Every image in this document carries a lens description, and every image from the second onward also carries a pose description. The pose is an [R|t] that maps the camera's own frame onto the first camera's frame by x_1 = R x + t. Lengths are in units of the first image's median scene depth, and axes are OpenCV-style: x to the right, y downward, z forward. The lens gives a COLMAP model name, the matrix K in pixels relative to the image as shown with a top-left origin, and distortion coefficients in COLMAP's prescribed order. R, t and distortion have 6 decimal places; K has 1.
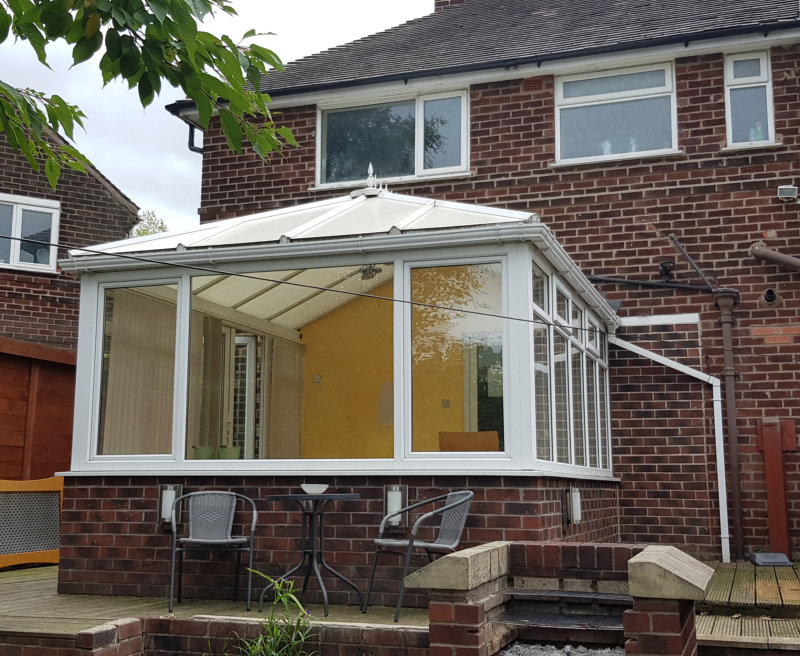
lens RADIAL K [[966.8, 0, 423.7], [0, 966.8, 324.7], [0, 0, 1]] dist [0.057128, -0.071510]
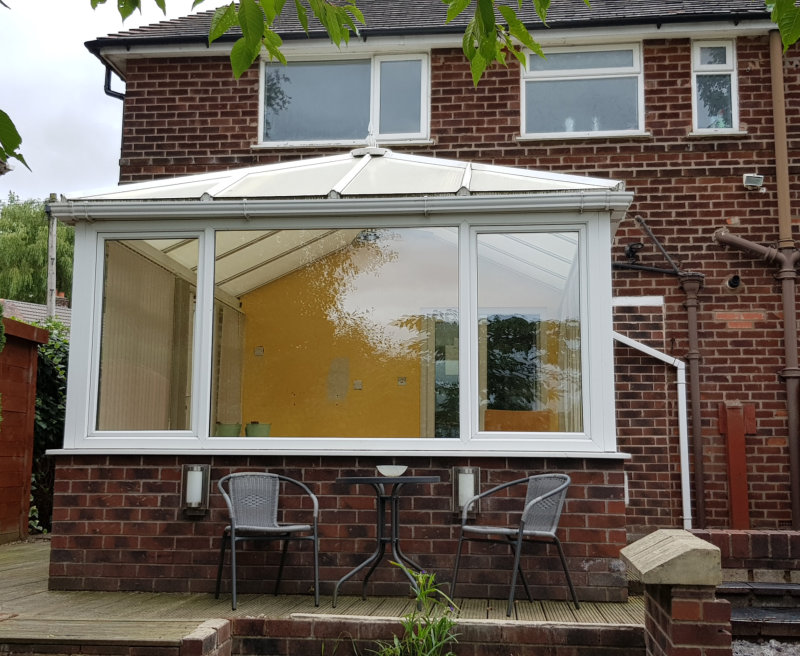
lens RADIAL K [[966.8, 0, 423.7], [0, 966.8, 324.7], [0, 0, 1]] dist [0.057128, -0.071510]
pose [[0.979854, 0.032741, 0.197013, -0.153134], [-0.036855, 0.999172, 0.017250, 0.009336], [-0.196285, -0.024164, 0.980249, 0.063482]]
